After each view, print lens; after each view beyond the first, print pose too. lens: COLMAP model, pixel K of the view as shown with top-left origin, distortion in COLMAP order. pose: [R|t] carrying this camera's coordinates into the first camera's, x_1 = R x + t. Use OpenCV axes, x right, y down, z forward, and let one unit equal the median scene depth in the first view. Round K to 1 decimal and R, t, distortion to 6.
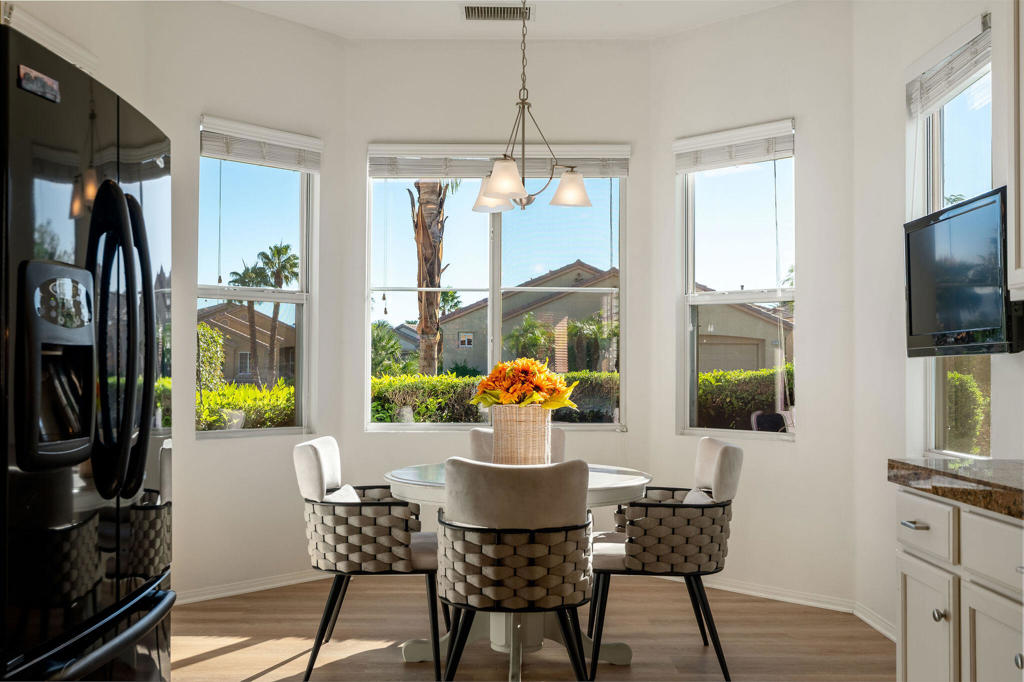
lens RADIAL K [[992.1, 0, 514.5], [0, 992.1, 341.2], [0, 0, 1]] dist [0.008181, -0.000744]
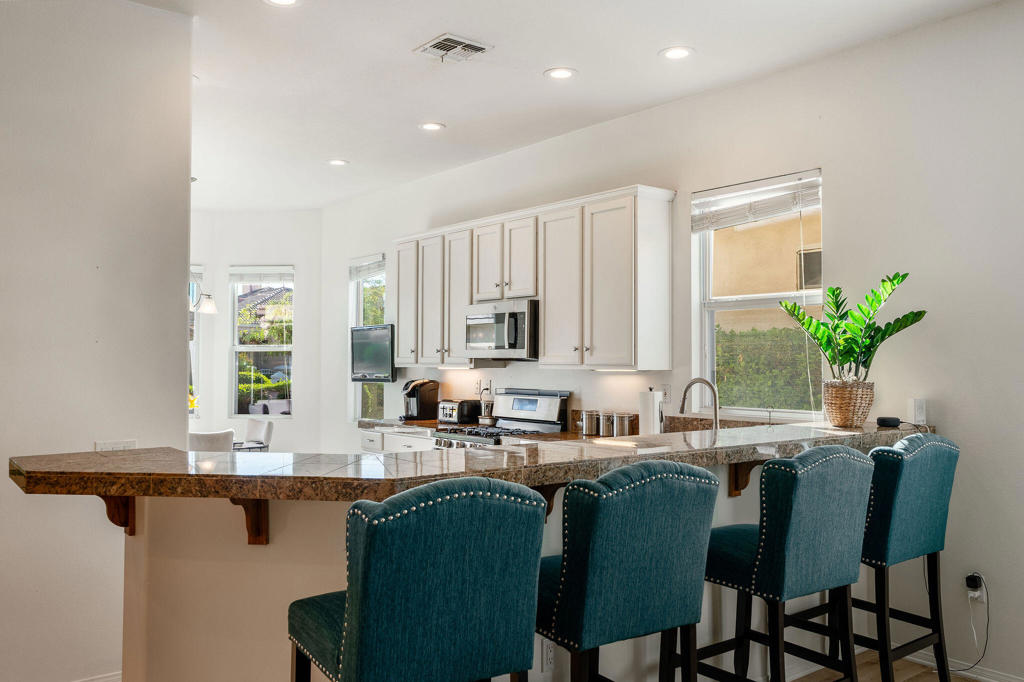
lens RADIAL K [[854.9, 0, 512.0], [0, 854.9, 341.0], [0, 0, 1]] dist [0.002120, 0.000157]
pose [[0.795400, 0.016329, 0.605865, -0.649035], [-0.015823, 0.999856, -0.006176, -0.087984], [-0.605879, -0.004674, 0.795543, -1.051292]]
